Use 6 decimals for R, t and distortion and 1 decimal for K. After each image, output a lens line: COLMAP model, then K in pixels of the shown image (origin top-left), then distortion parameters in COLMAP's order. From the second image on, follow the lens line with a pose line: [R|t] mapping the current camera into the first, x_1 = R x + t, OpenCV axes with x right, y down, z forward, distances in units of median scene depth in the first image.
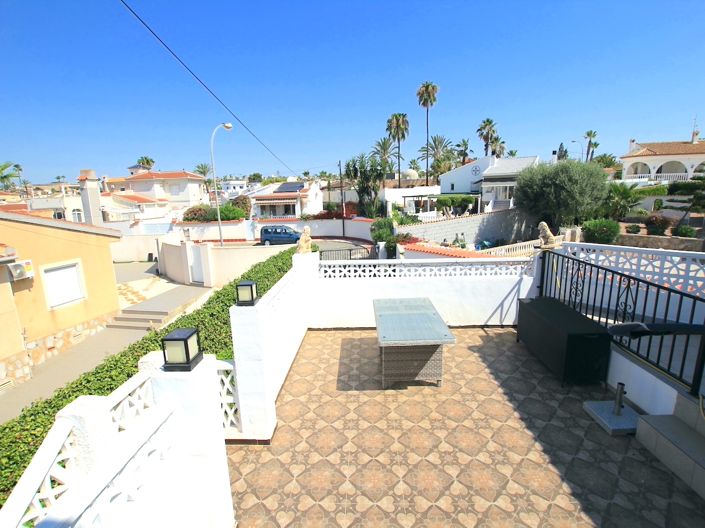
lens RADIAL K [[331.1, 0, 352.4], [0, 331.1, 253.8], [0, 0, 1]] dist [-0.048422, 0.014682]
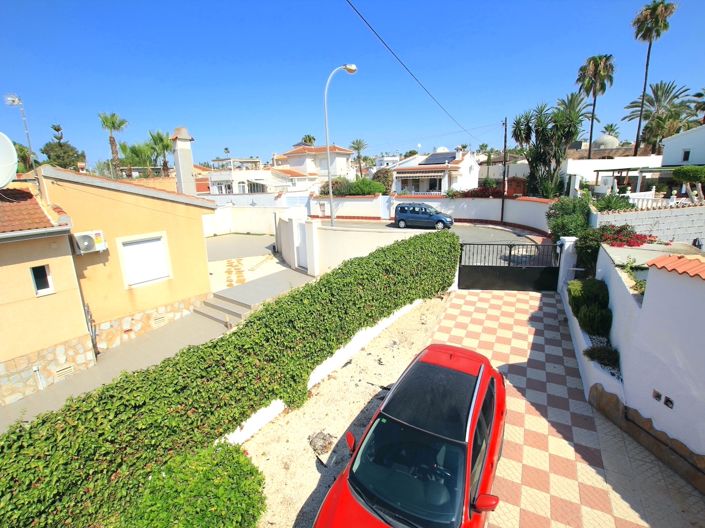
lens RADIAL K [[331.1, 0, 352.4], [0, 331.1, 253.8], [0, 0, 1]] dist [-0.048422, 0.014682]
pose [[0.898767, 0.100922, -0.426653, -0.005519], [-0.073689, 0.994074, 0.079911, -0.012707], [0.432190, -0.040382, 0.900878, 0.164269]]
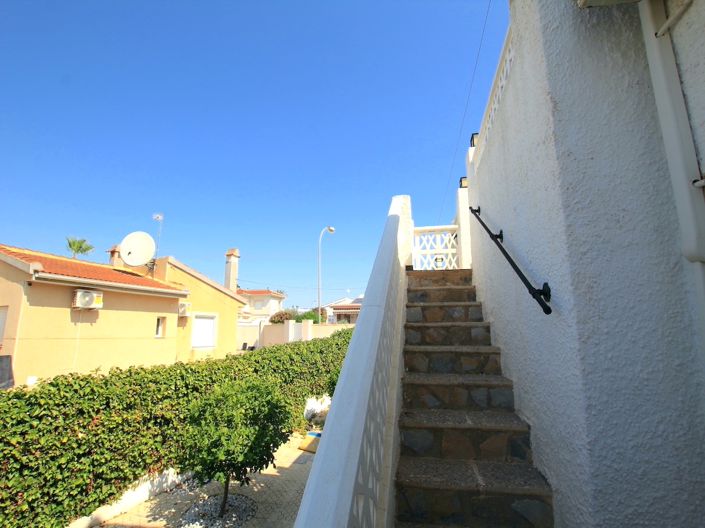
lens RADIAL K [[322.7, 0, 353.2], [0, 322.7, 289.7], [0, 0, 1]] dist [0.000698, 0.000075]
pose [[0.986827, 0.007700, -0.161598, -0.055016], [-0.055878, 0.953619, -0.295786, 0.100947], [0.151825, 0.300919, 0.941487, -0.038543]]
